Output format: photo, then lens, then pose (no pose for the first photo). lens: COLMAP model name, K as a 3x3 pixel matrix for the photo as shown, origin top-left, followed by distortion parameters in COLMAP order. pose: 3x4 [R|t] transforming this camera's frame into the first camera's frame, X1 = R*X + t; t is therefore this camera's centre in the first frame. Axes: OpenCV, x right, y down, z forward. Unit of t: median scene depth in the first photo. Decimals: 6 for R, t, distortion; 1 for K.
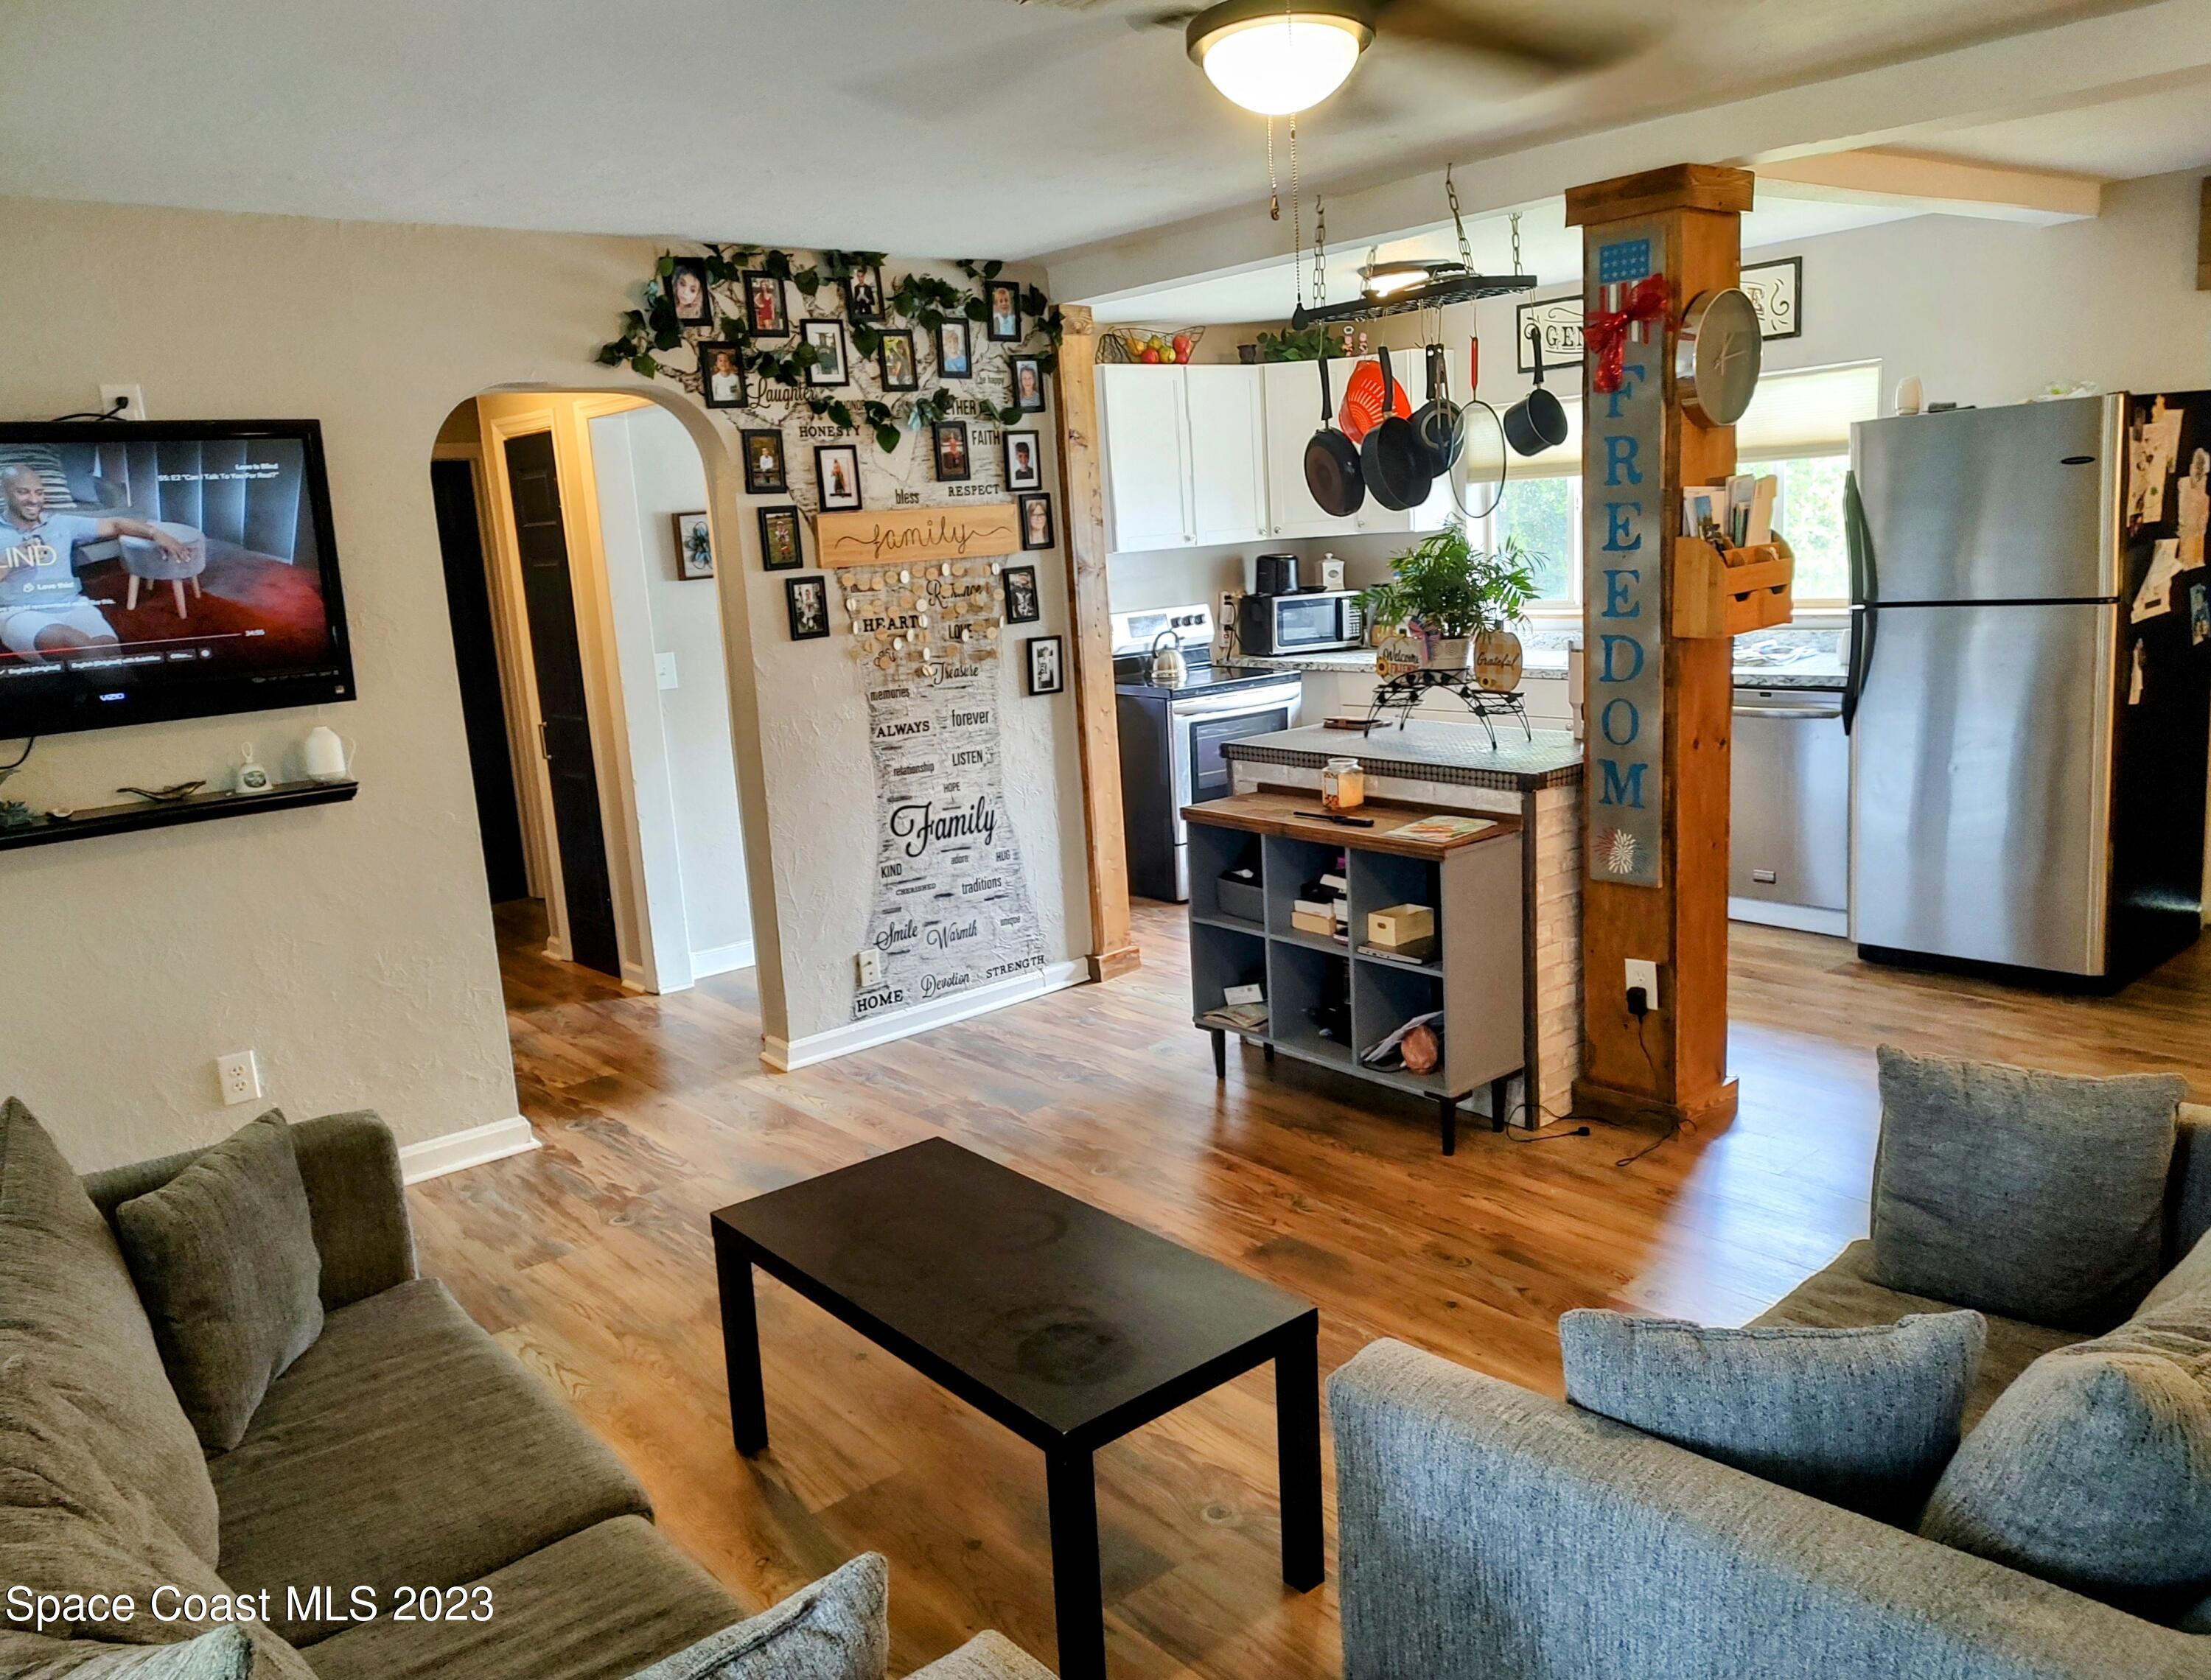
lens RADIAL K [[1637.4, 0, 1094.6], [0, 1637.4, 847.9], [0, 0, 1]] dist [0.049593, -0.026578]
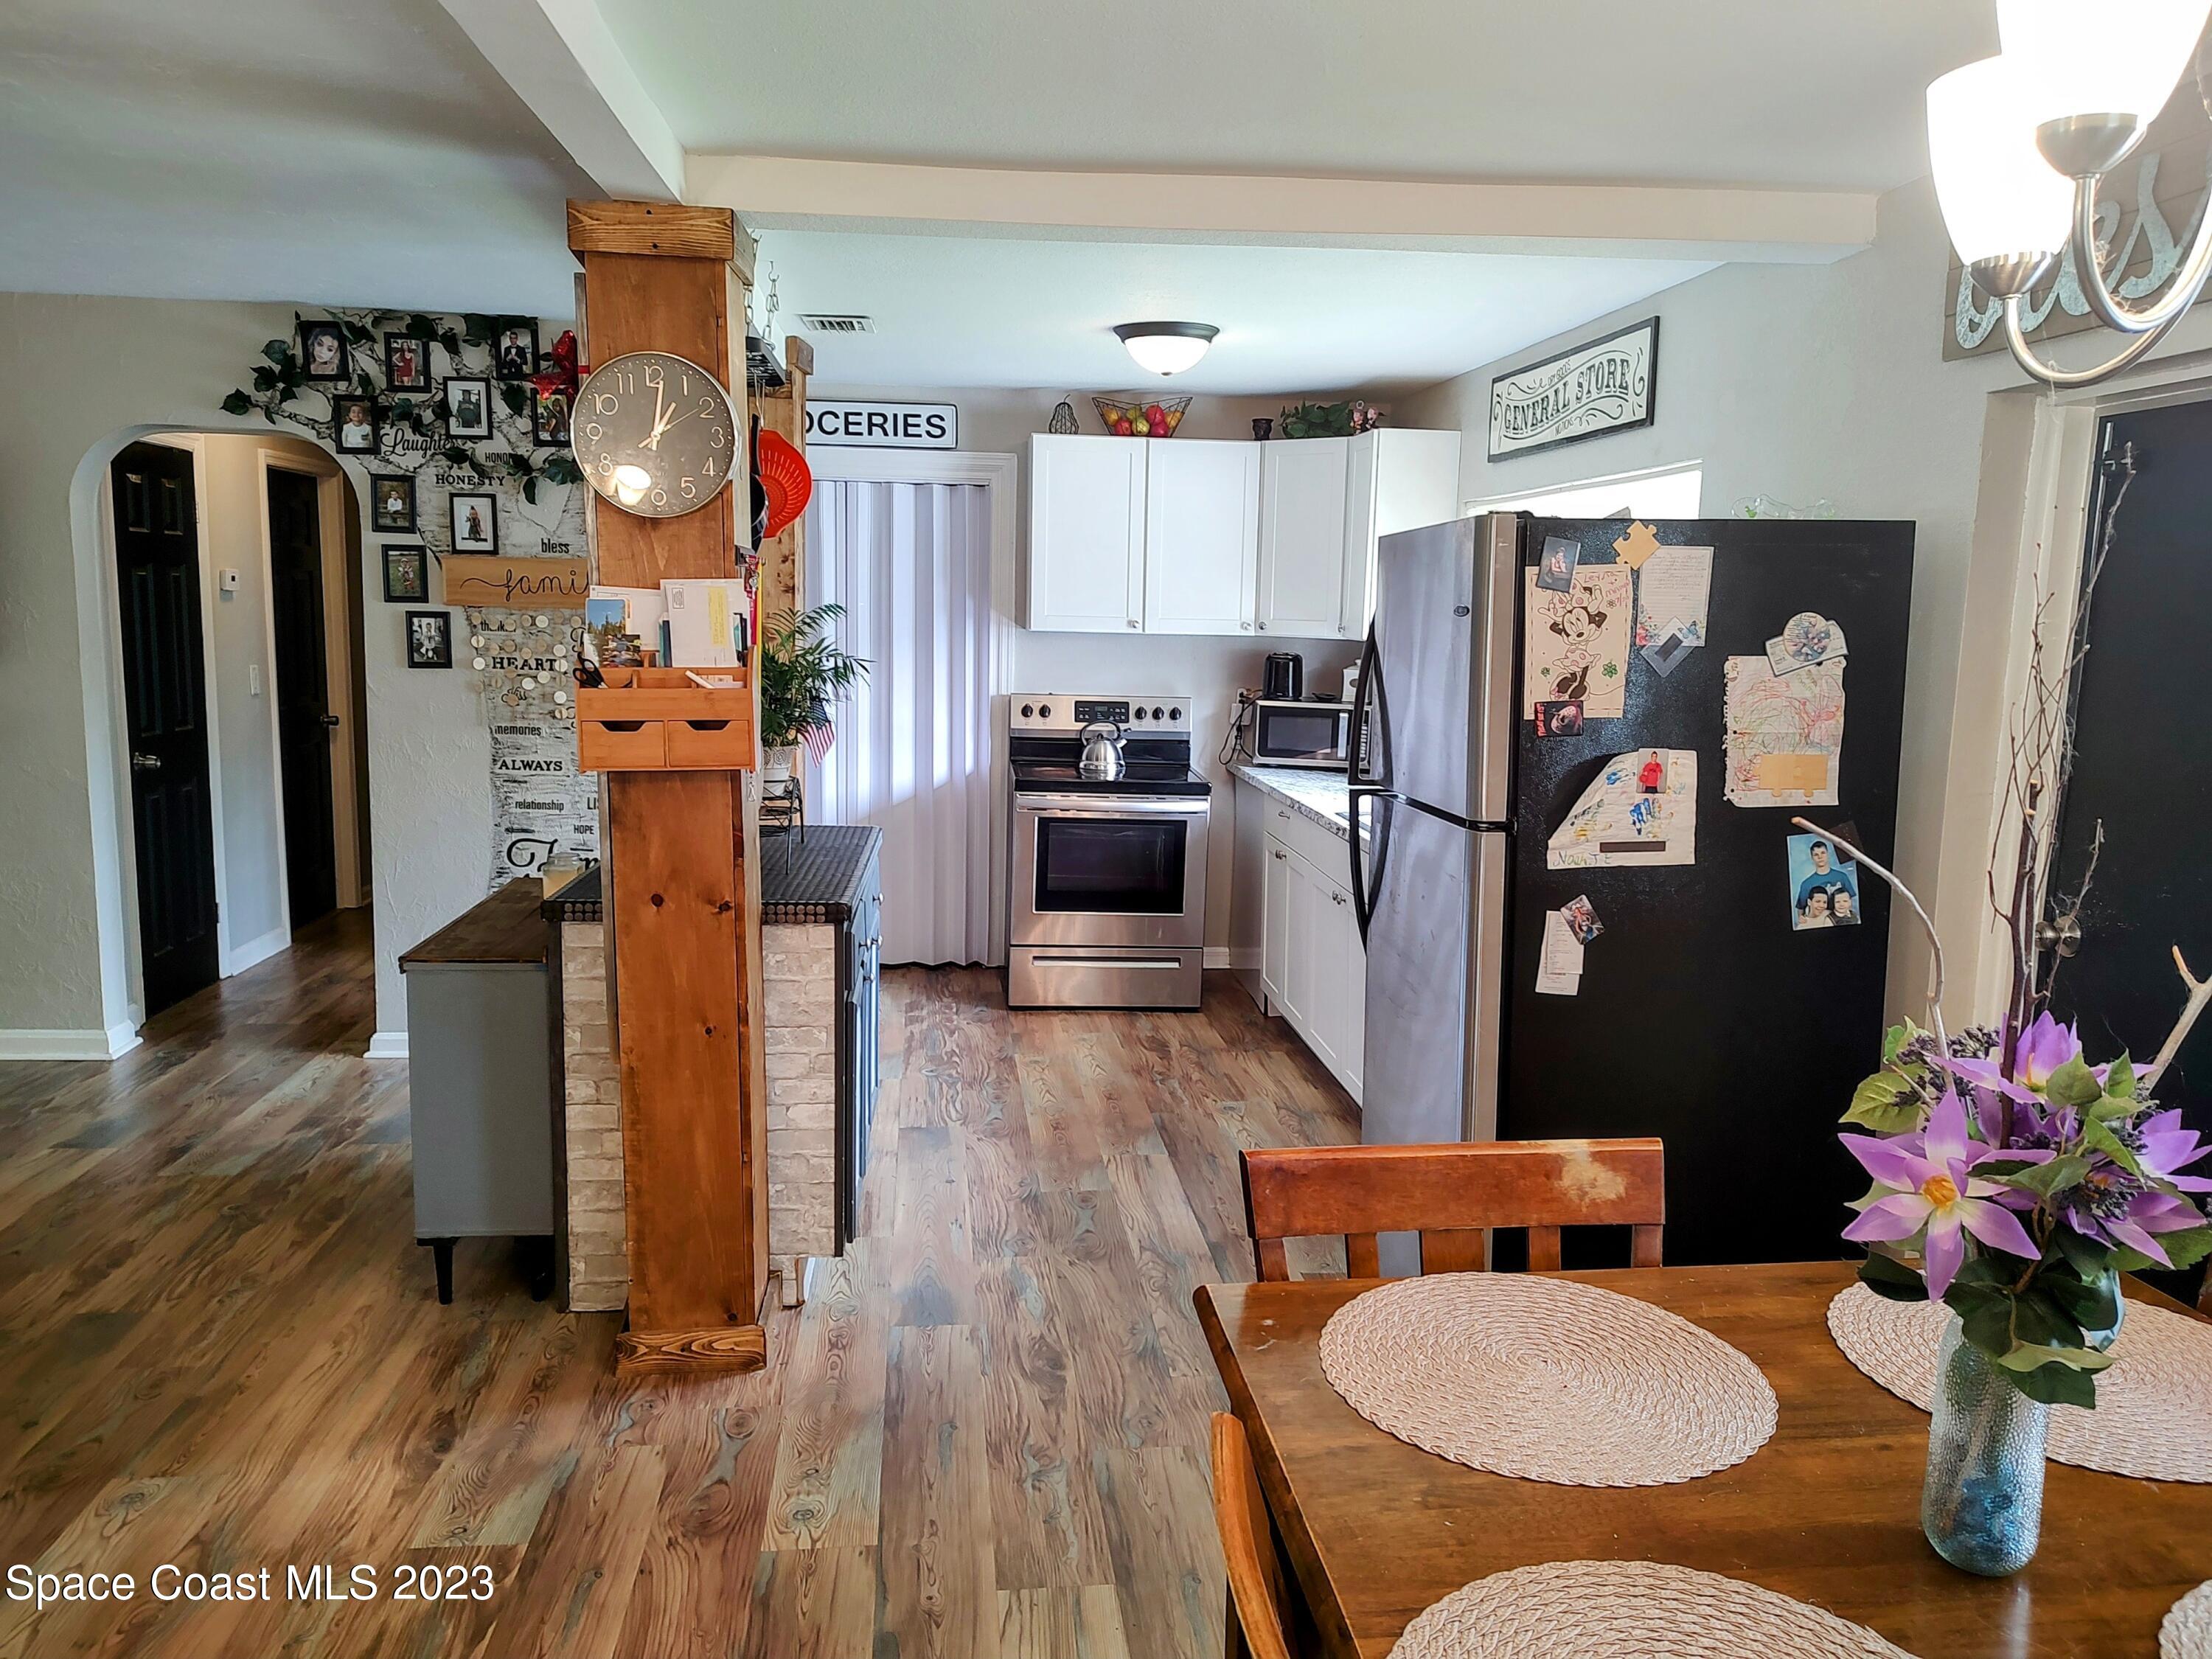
lens RADIAL K [[1575.4, 0, 1108.7], [0, 1575.4, 844.7], [0, 0, 1]] dist [0.020822, -0.018288]
pose [[0.826702, 0.168451, -0.536831, 0.740024], [-0.186995, 0.982153, 0.020221, -0.112697], [0.530656, 0.083668, 0.843447, 0.353049]]
